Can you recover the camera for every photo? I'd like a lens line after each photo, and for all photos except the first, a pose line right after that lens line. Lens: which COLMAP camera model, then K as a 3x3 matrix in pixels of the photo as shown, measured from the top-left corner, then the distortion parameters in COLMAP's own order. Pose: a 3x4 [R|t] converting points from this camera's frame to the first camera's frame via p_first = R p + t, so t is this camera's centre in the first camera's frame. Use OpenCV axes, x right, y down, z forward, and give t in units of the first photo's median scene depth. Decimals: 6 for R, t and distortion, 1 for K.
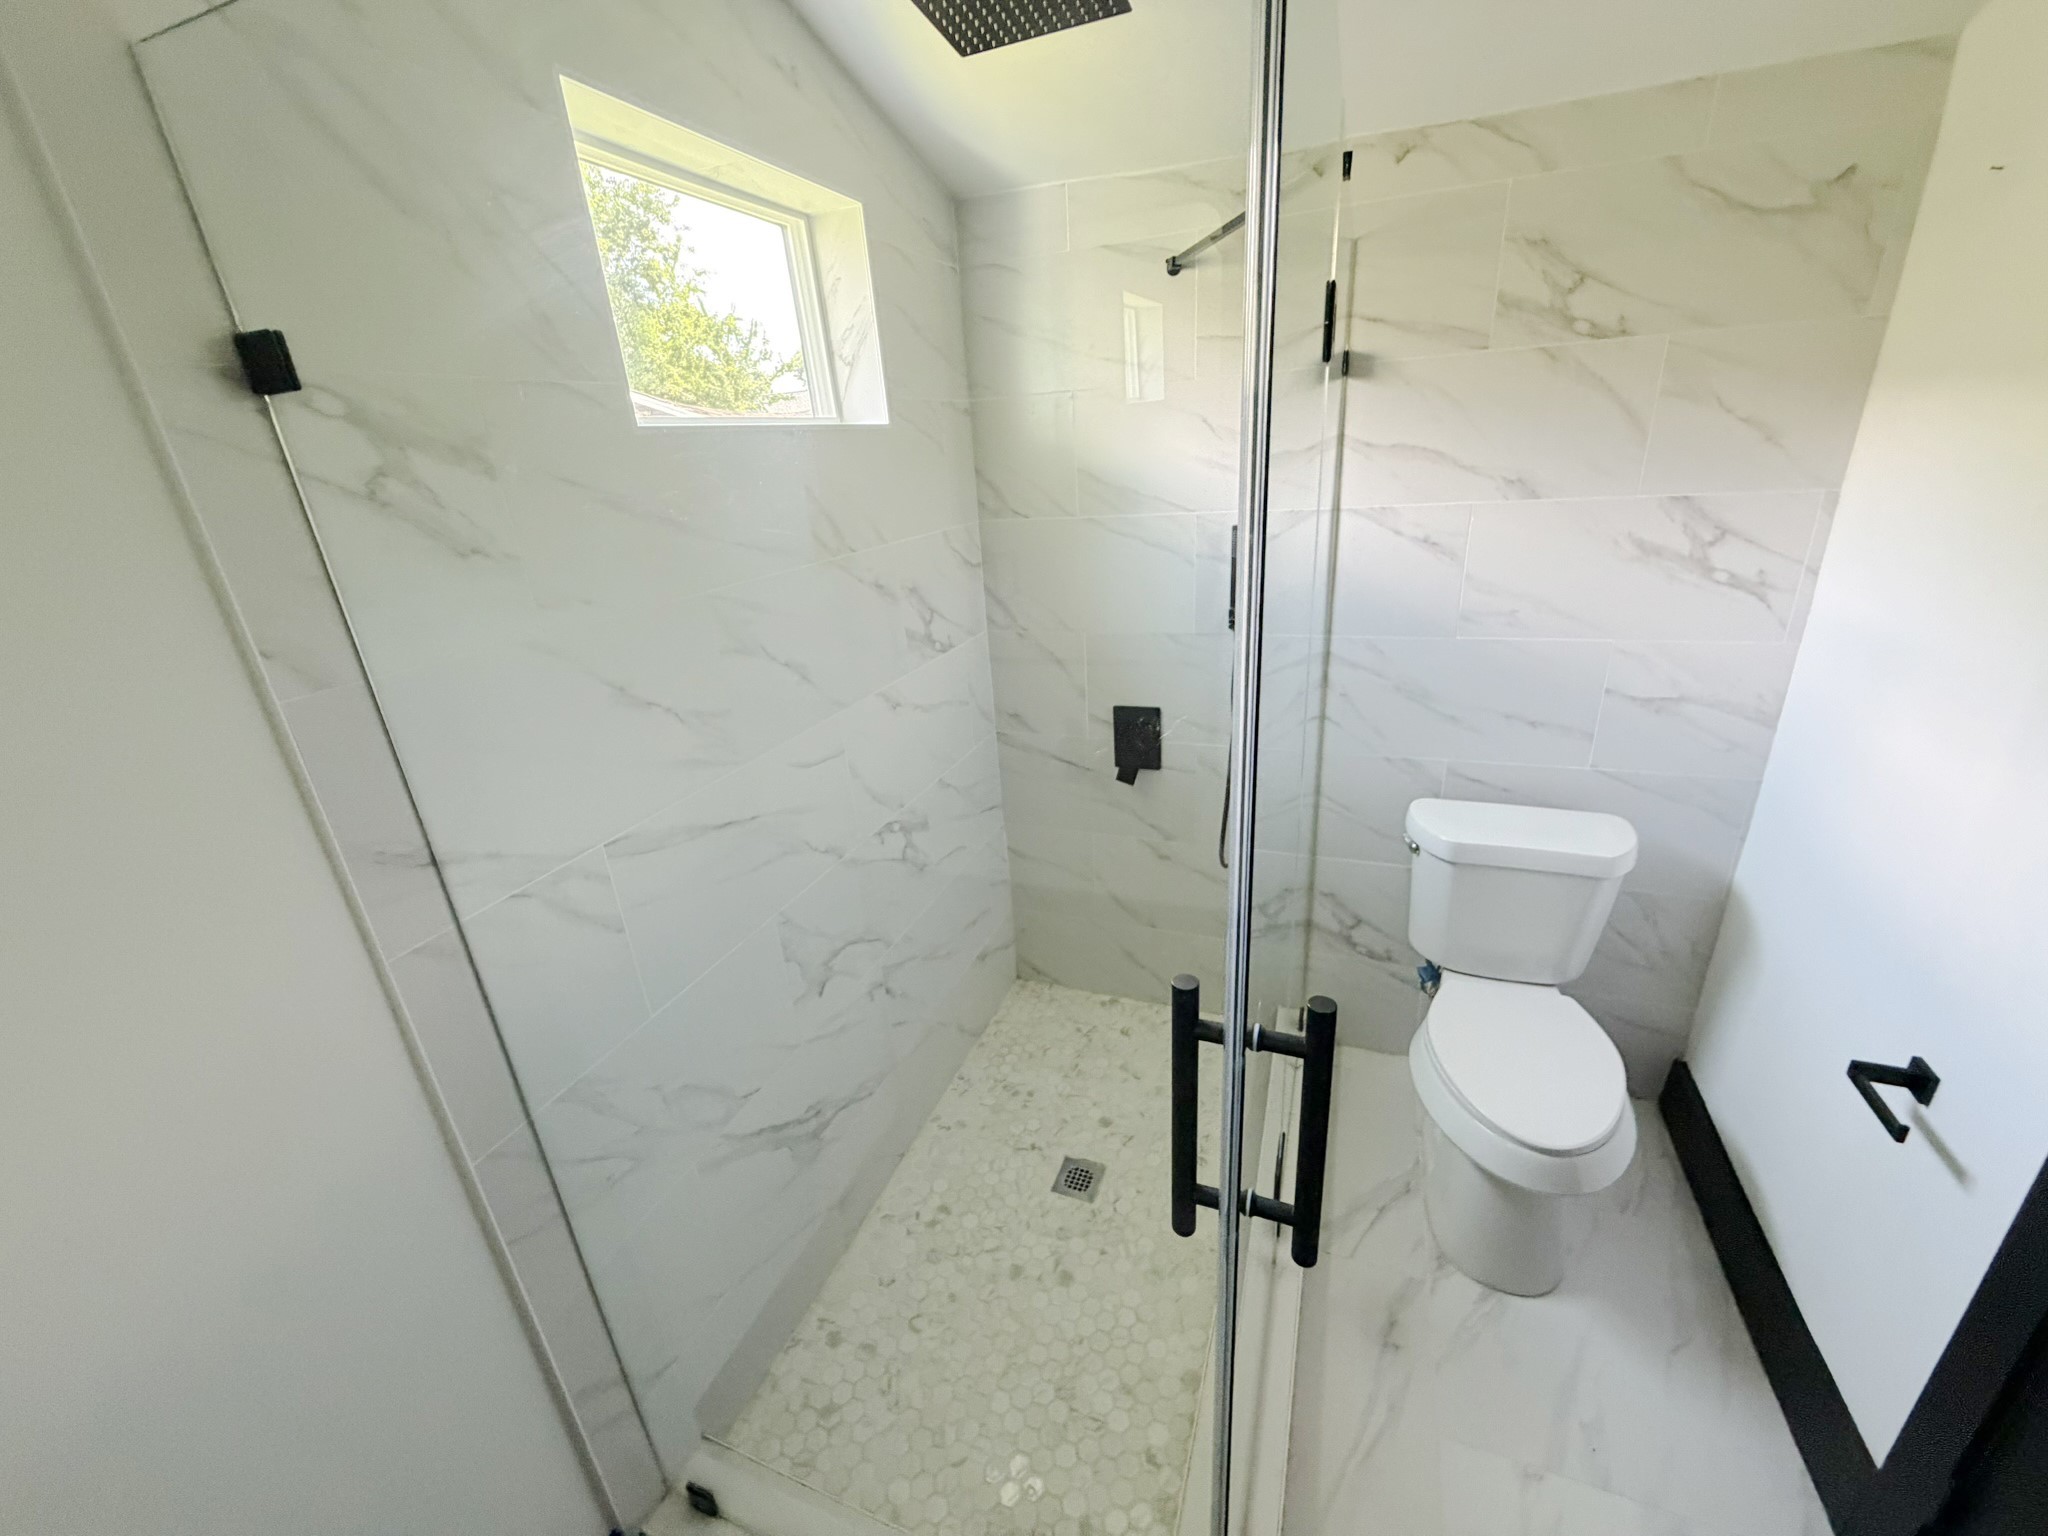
lens RADIAL K [[823.3, 0, 1026.4], [0, 823.3, 769.9], [0, 0, 1]] dist [0.000138, 0.000578]
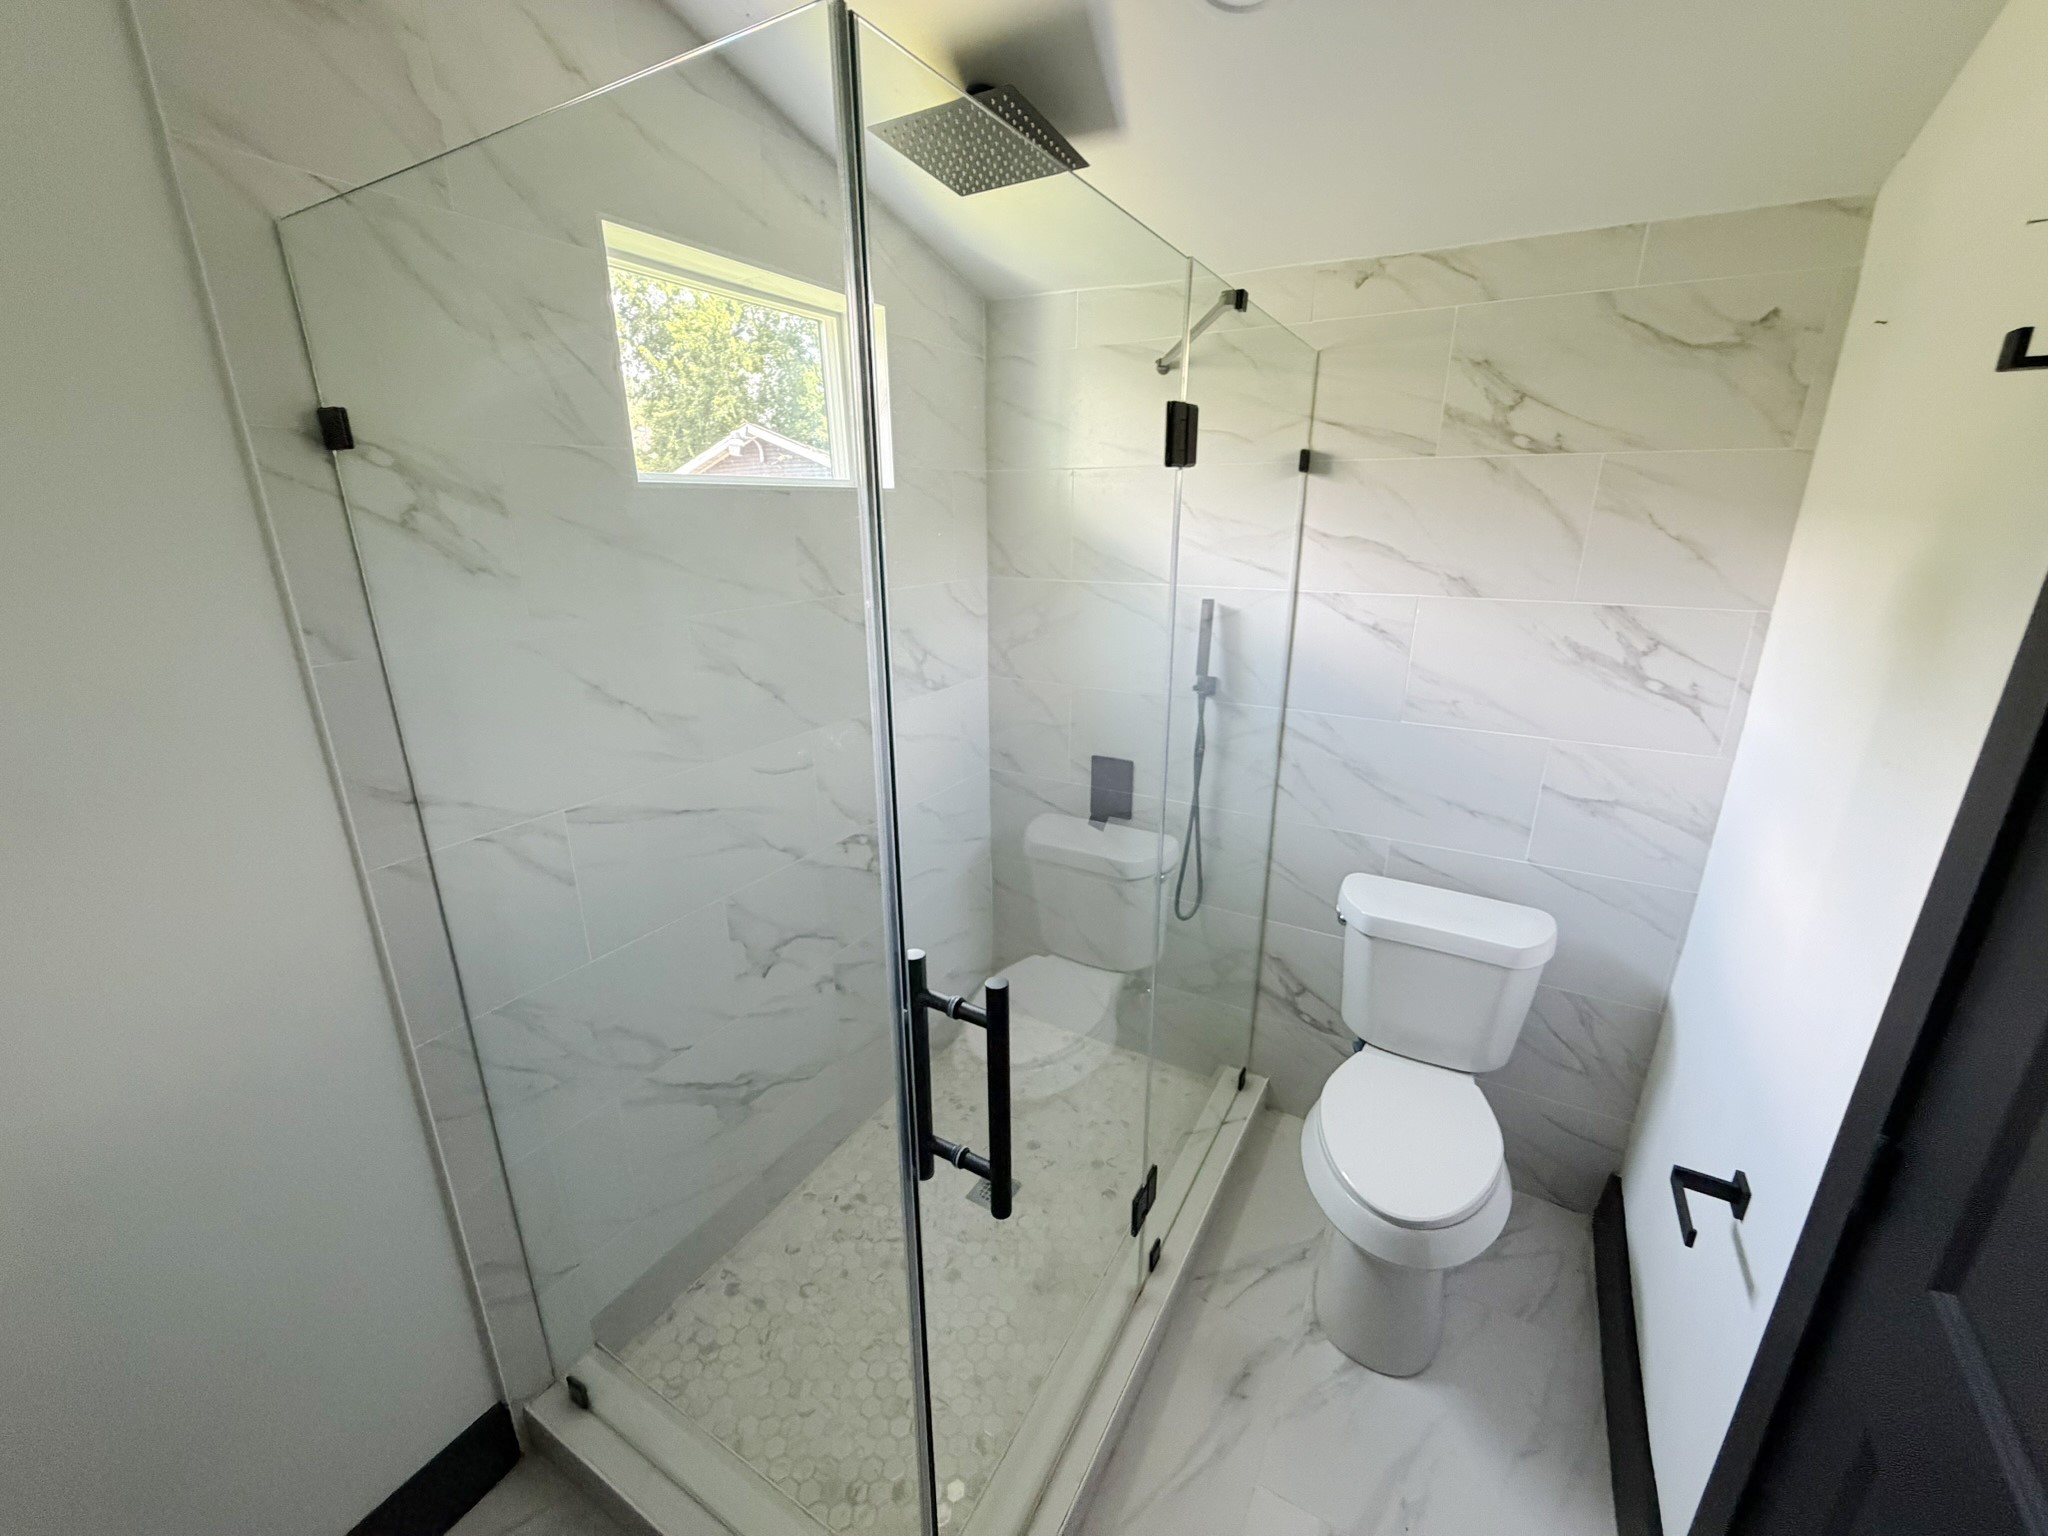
lens RADIAL K [[823.3, 0, 1022.5], [0, 823.3, 769.4], [0, 0, 1]] dist [0.000138, 0.000578]
pose [[0.985960, 0.106889, -0.128289, 0.228164], [-0.114699, 0.991871, -0.055095, 0.013964], [0.121357, 0.069036, 0.990205, -0.102803]]
